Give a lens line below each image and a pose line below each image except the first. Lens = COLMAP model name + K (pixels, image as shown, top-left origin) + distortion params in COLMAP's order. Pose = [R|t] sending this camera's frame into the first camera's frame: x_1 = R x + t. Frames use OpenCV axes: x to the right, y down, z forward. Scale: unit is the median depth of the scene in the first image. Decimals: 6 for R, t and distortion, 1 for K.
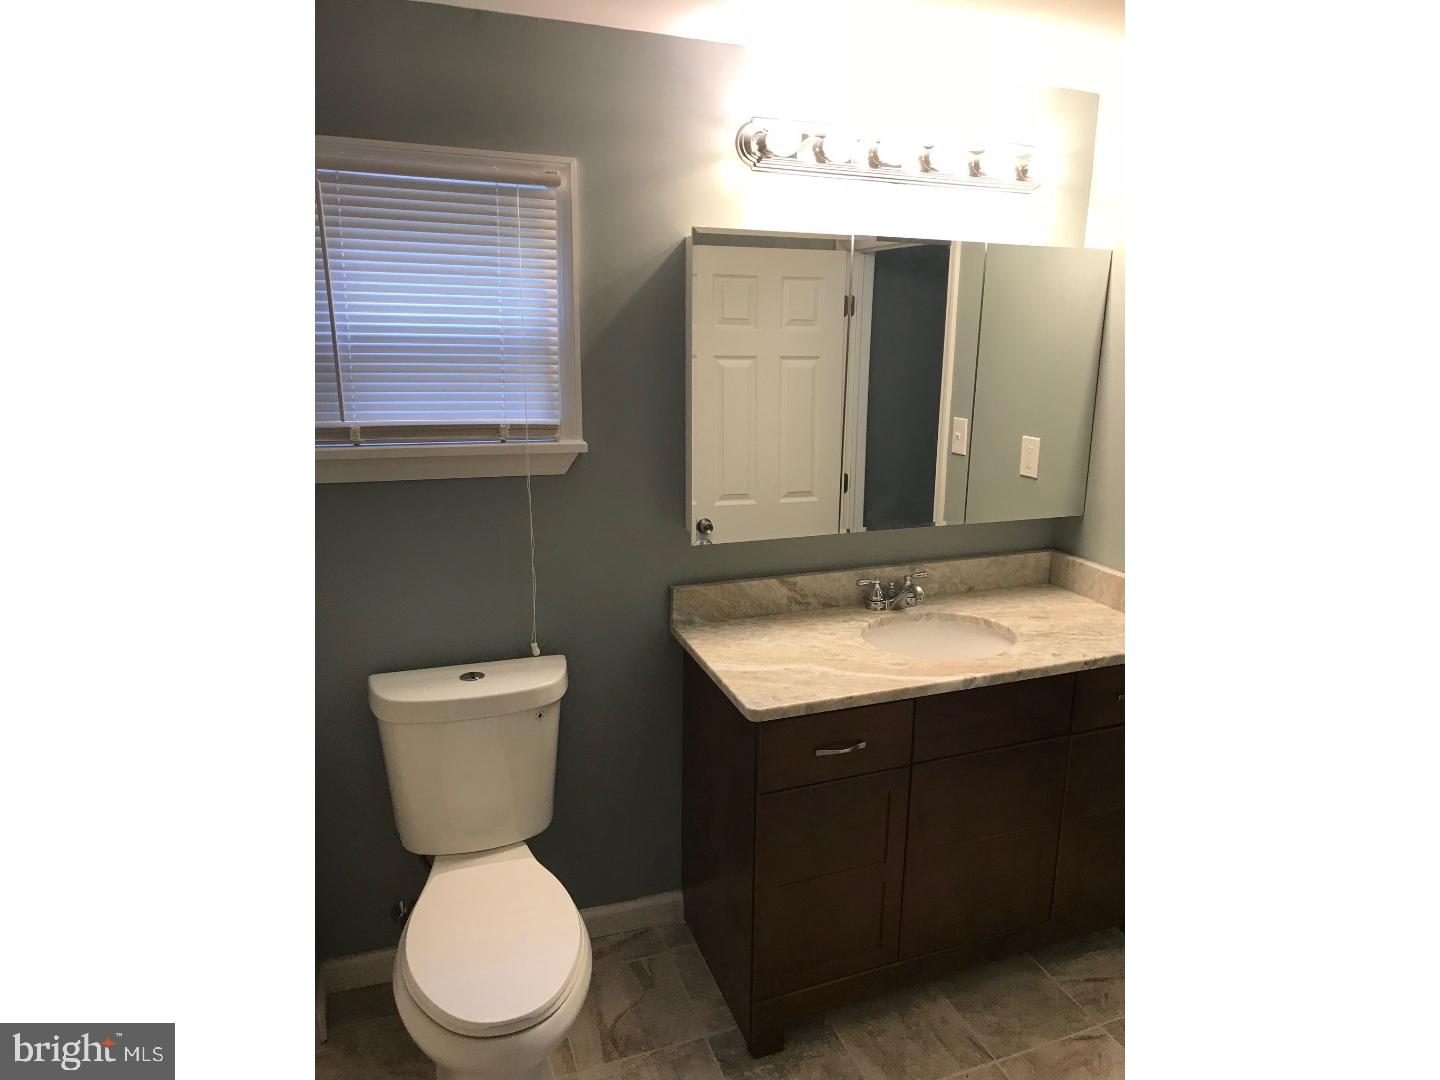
lens RADIAL K [[892.8, 0, 720.0], [0, 892.8, 540.0], [0, 0, 1]] dist [0.058889, -0.081913]
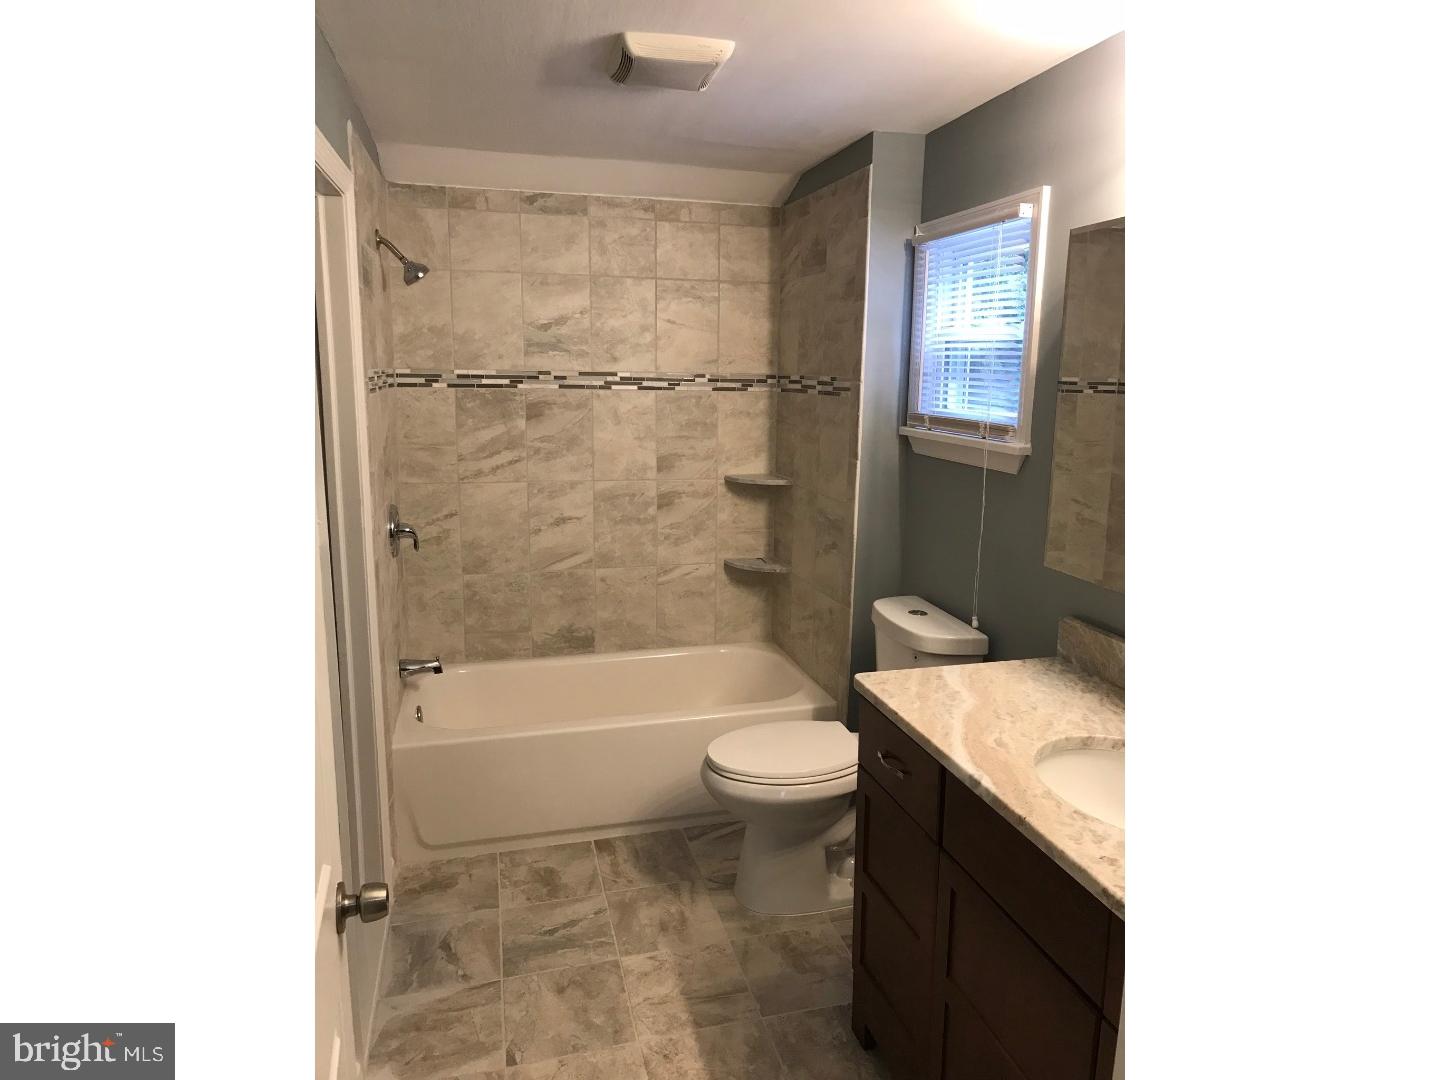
lens RADIAL K [[892.8, 0, 720.0], [0, 892.8, 540.0], [0, 0, 1]] dist [0.058889, -0.081913]
pose [[-0.108495, 0.175001, -0.978572, 0.978895], [-0.252050, 0.947374, 0.197367, -0.127040], [0.961613, 0.268062, -0.058676, 0.763749]]
